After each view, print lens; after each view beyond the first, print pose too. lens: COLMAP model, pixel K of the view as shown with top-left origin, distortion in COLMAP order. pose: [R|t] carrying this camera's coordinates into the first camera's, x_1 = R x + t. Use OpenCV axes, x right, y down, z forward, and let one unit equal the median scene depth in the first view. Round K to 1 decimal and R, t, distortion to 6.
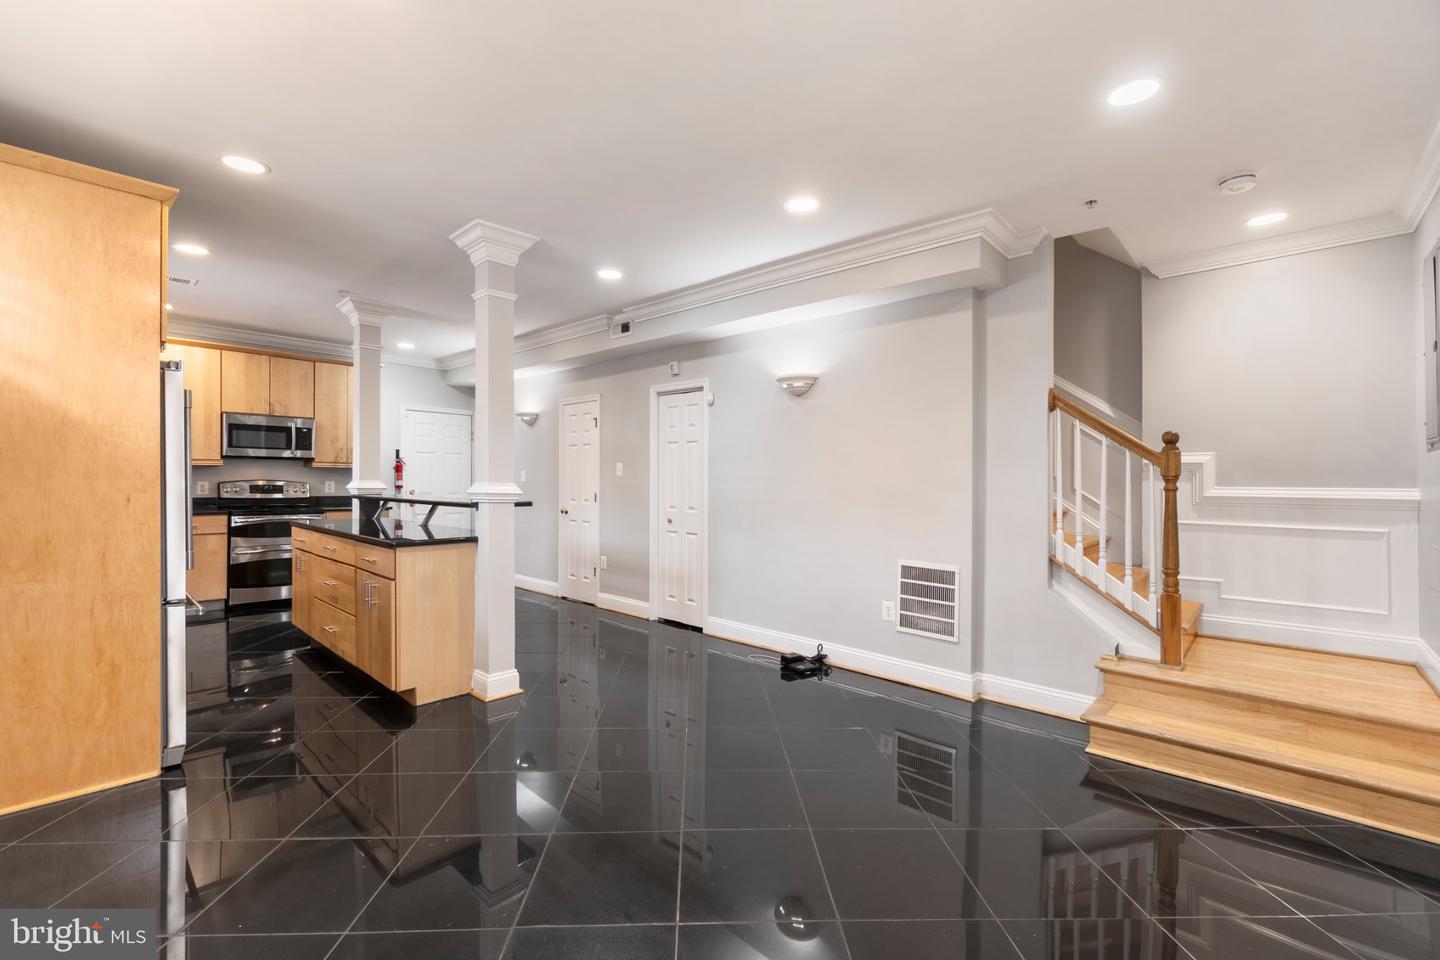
lens RADIAL K [[623.2, 0, 718.7], [0, 623.2, 475.6], [0, 0, 1]] dist [-0.004823, 0.000120]
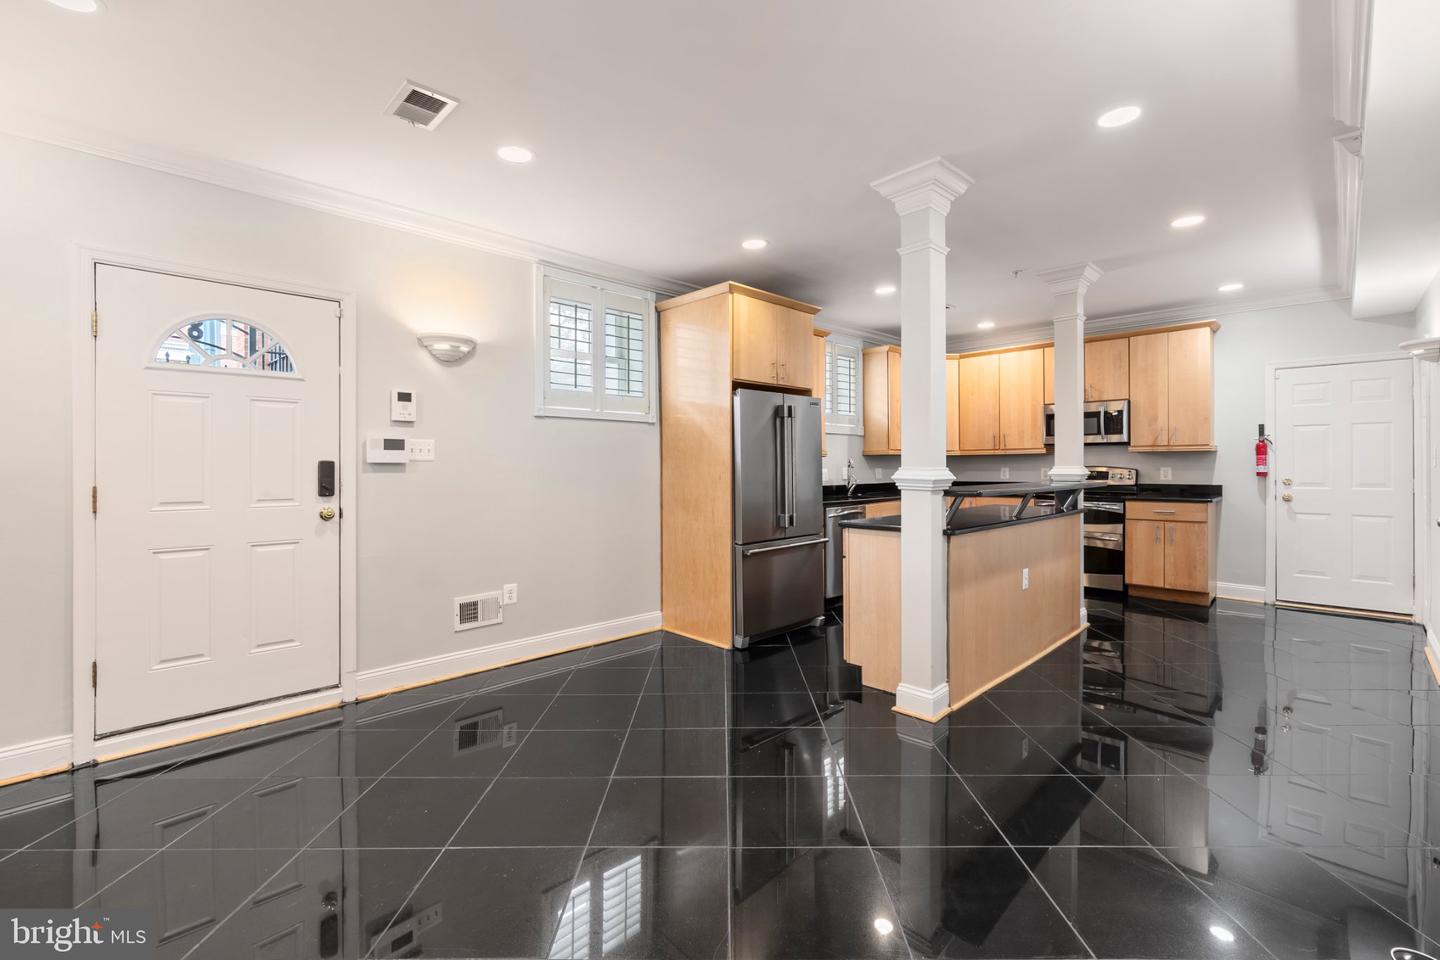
lens RADIAL K [[620.6, 0, 721.1], [0, 620.6, 462.4], [0, 0, 1]] dist [0.000341, 0.000518]
pose [[-0.044446, -0.011662, -0.998944, 0.294740], [0.009747, 0.999879, -0.012107, 0.007379], [0.998964, -0.010275, -0.044327, 0.439932]]
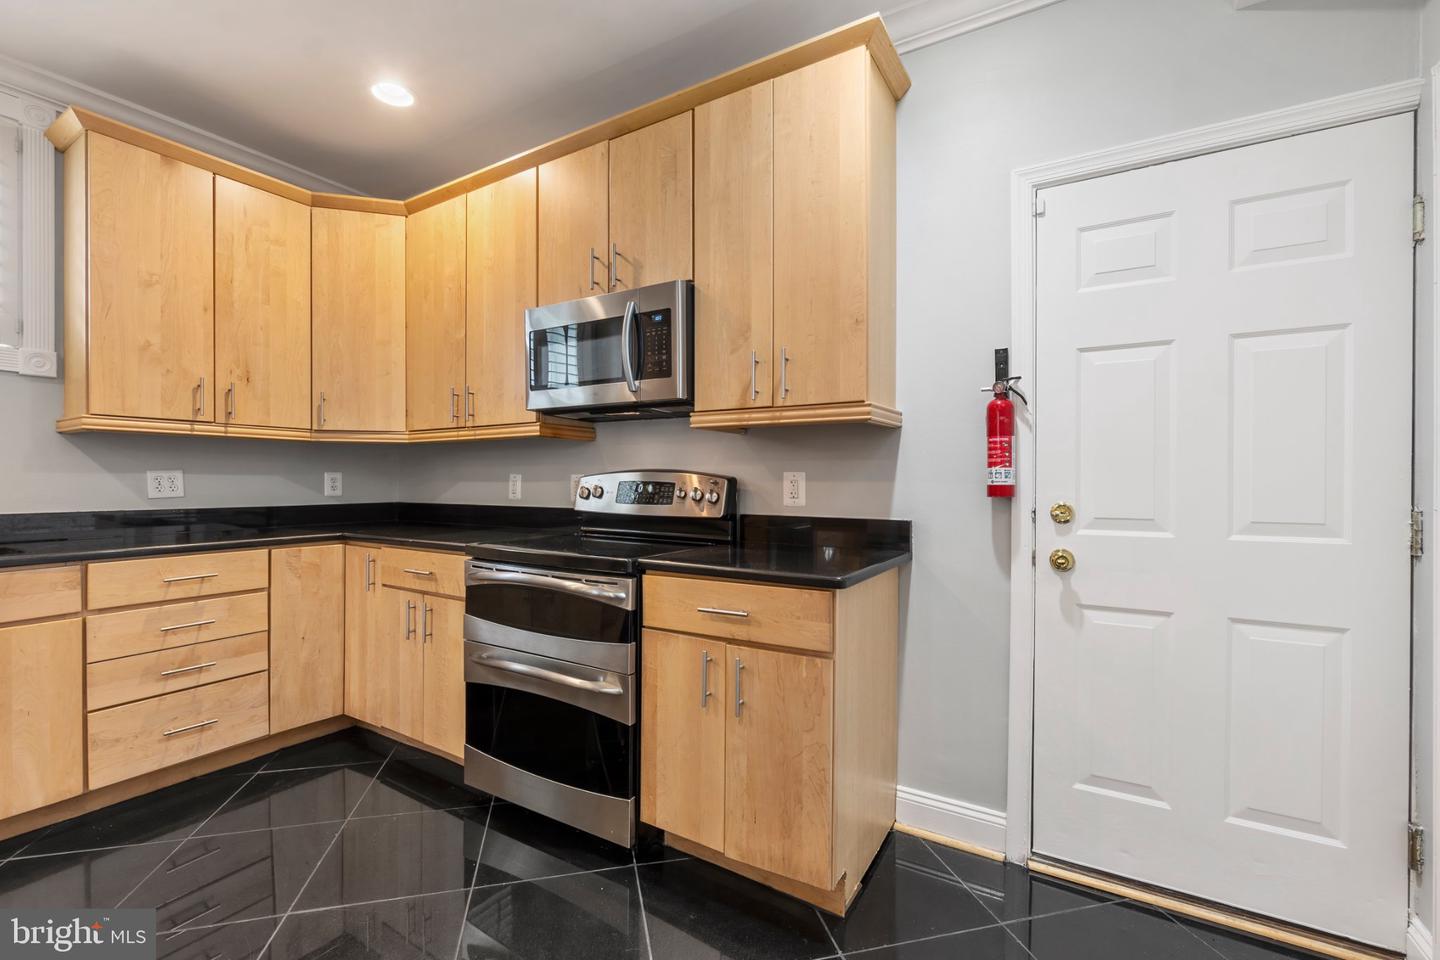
lens RADIAL K [[623.2, 0, 718.7], [0, 623.2, 475.6], [0, 0, 1]] dist [-0.004823, 0.000120]
pose [[0.189861, -0.013318, -0.981721, -0.324678], [0.002257, 0.999911, -0.013128, 0.016313], [0.981808, 0.000276, 0.189874, 0.955447]]
